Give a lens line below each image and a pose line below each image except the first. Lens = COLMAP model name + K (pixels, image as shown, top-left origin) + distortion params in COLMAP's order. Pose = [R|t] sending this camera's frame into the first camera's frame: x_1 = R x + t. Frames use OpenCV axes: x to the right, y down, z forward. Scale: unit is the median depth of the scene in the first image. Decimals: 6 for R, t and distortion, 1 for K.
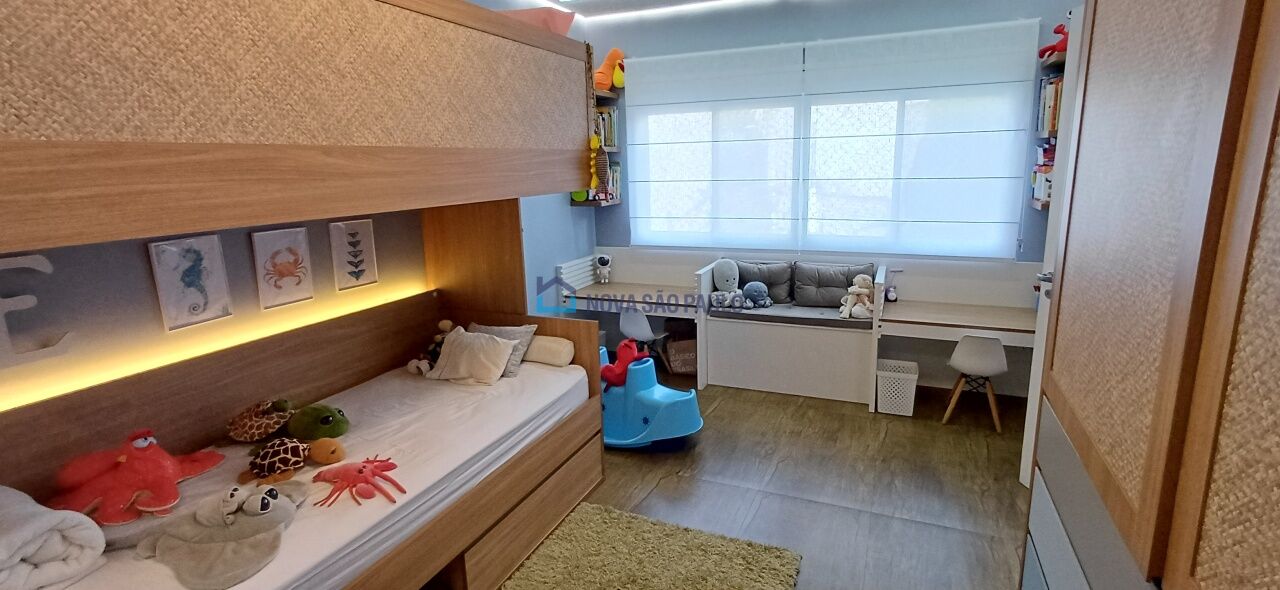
lens RADIAL K [[584.6, 0, 657.7], [0, 584.6, 278.9], [0, 0, 1]] dist [0.002261, -0.005594]
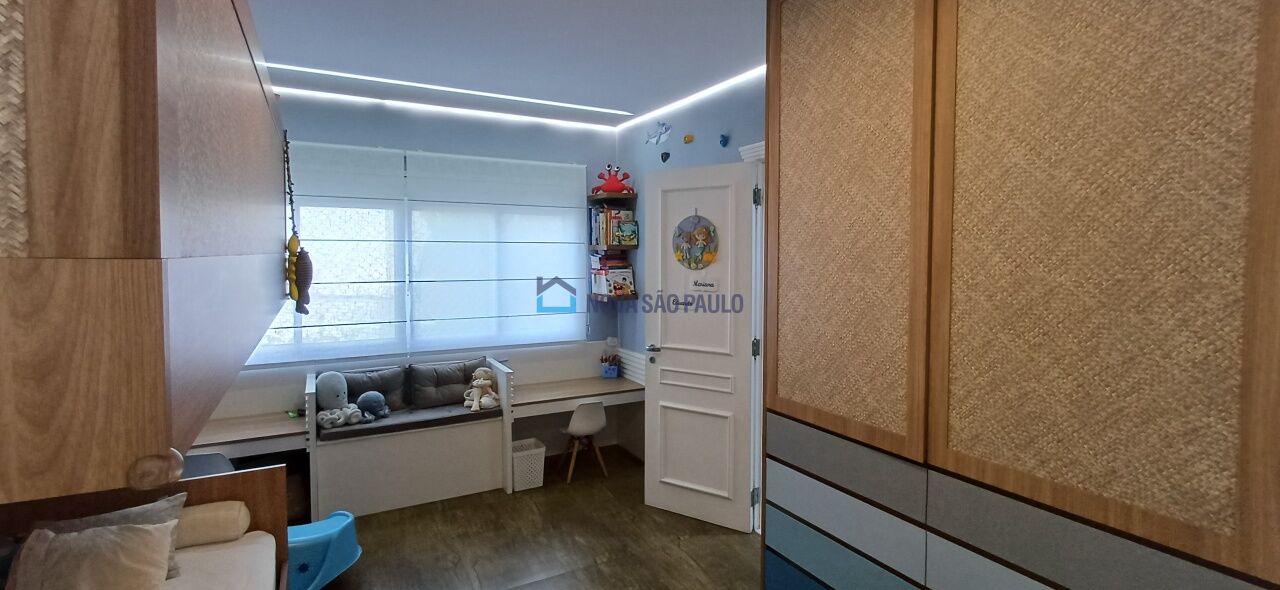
lens RADIAL K [[584.6, 0, 657.7], [0, 584.6, 278.9], [0, 0, 1]] dist [0.002261, -0.005594]
pose [[0.603136, -0.007748, 0.797601, -0.428680], [0.140282, 0.985397, -0.096507, -0.026269], [-0.785206, 0.170096, 0.595415, 0.101603]]
